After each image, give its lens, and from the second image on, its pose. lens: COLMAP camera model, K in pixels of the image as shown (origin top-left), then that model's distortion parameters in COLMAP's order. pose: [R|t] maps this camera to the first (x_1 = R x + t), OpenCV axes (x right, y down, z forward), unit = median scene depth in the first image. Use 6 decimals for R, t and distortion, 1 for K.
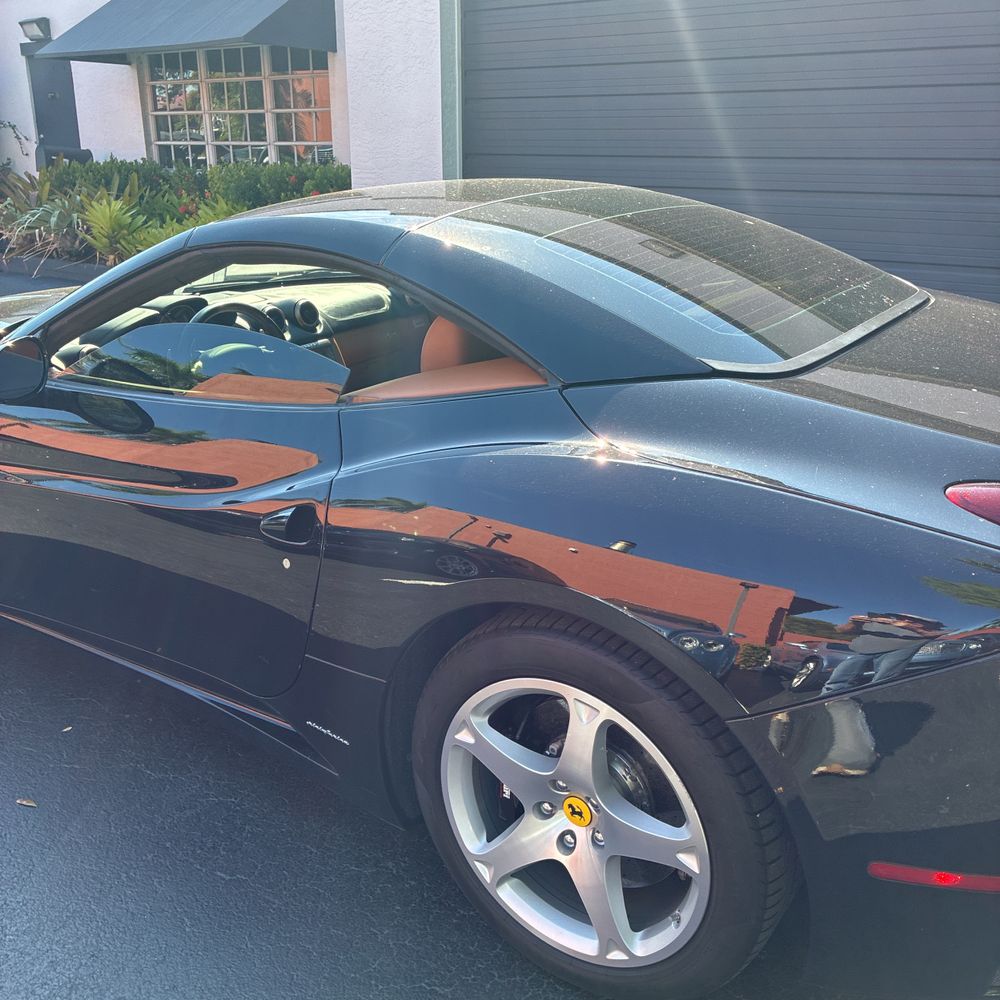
lens RADIAL K [[1003.2, 0, 484.0], [0, 1003.2, 502.1], [0, 0, 1]] dist [0.041135, -0.065333]
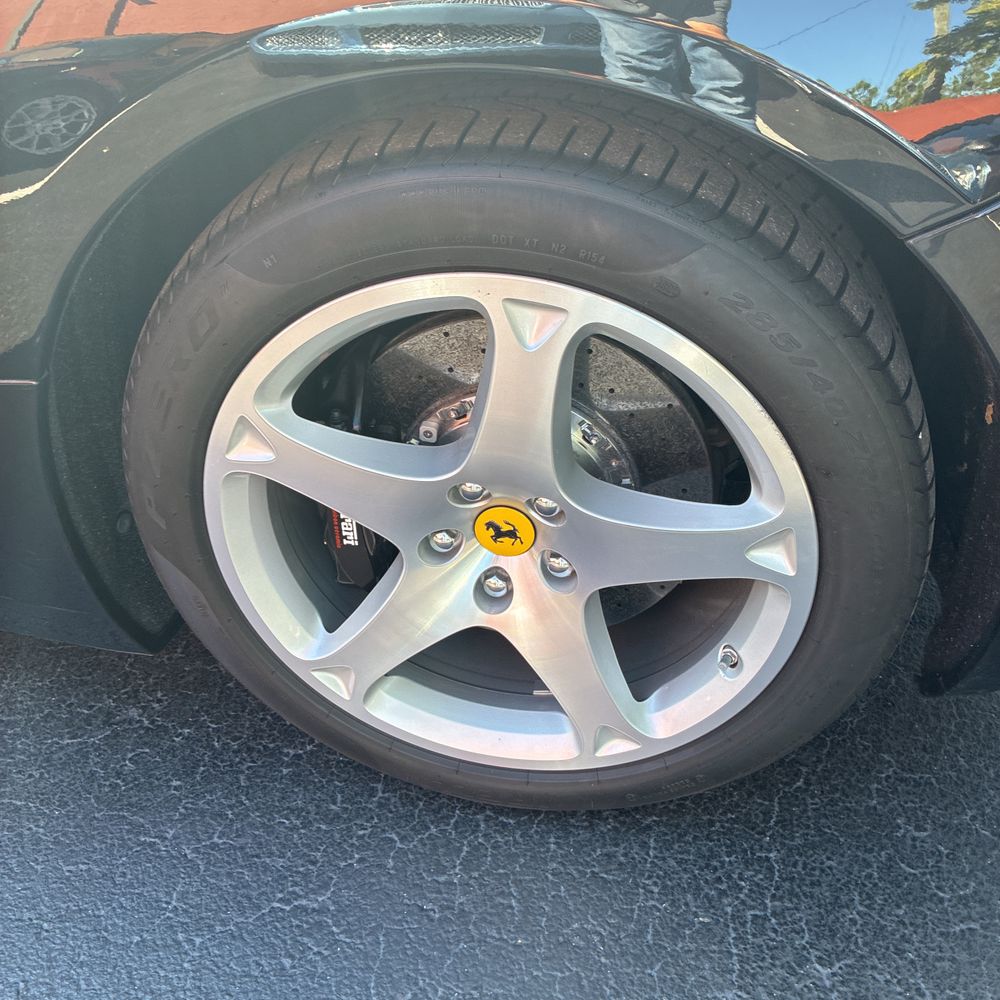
lens RADIAL K [[1003.2, 0, 484.0], [0, 1003.2, 502.1], [0, 0, 1]] dist [0.041135, -0.065333]
pose [[0.909205, -0.257209, 0.327398, -0.082805], [0.159843, 0.941735, 0.295948, 0.135185], [-0.384443, -0.216745, 0.897344, 0.532175]]
